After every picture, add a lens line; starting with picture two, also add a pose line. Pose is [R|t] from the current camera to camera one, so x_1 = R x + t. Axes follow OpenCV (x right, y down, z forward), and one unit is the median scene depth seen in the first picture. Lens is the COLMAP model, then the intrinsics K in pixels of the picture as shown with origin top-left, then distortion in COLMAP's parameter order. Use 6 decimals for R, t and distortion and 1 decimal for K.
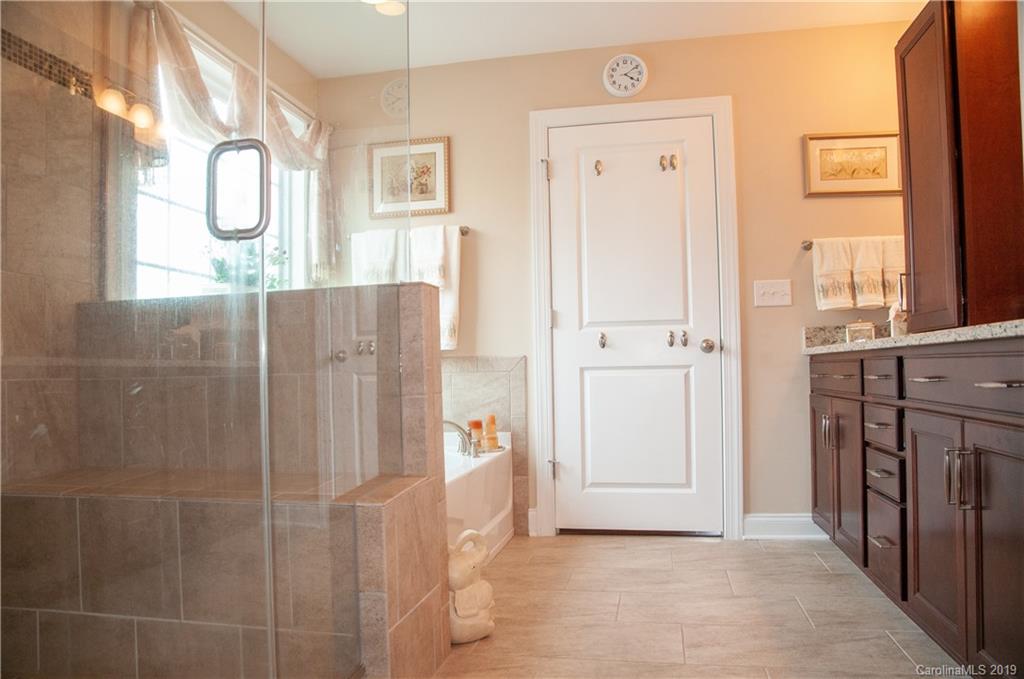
lens RADIAL K [[689.5, 0, 514.5], [0, 689.5, 350.5], [0, 0, 1]] dist [-0.131634, 0.086271]
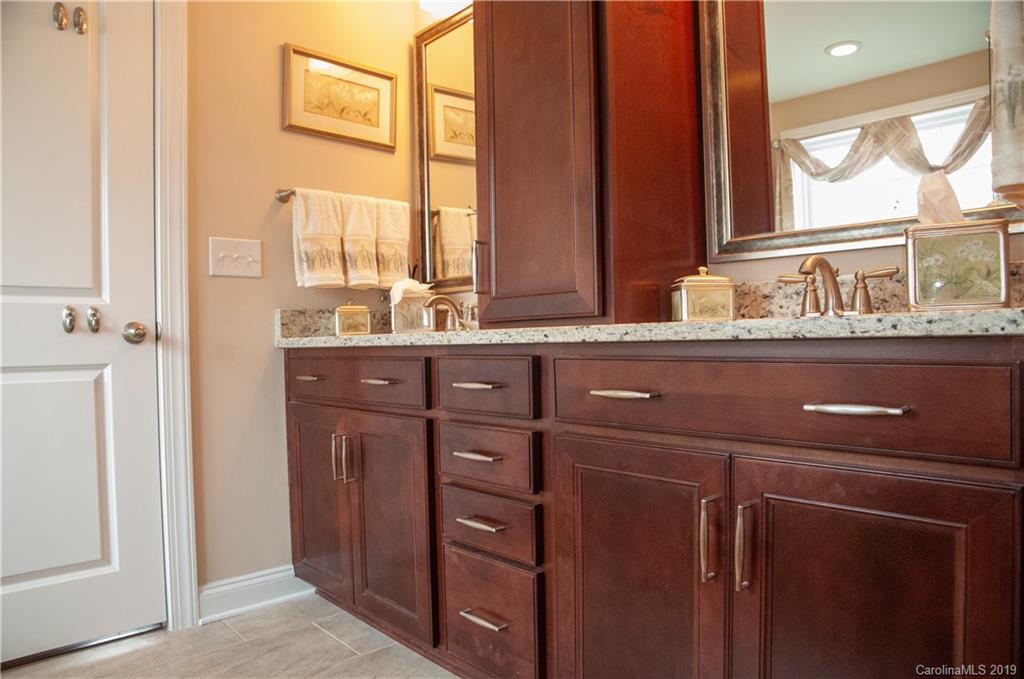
lens RADIAL K [[689.5, 0, 514.5], [0, 689.5, 350.5], [0, 0, 1]] dist [-0.131634, 0.086271]
pose [[0.592292, -0.004539, 0.805711, -0.003144], [-0.013246, 0.999794, 0.015370, -0.004987], [-0.805615, -0.019775, 0.592110, 0.374986]]
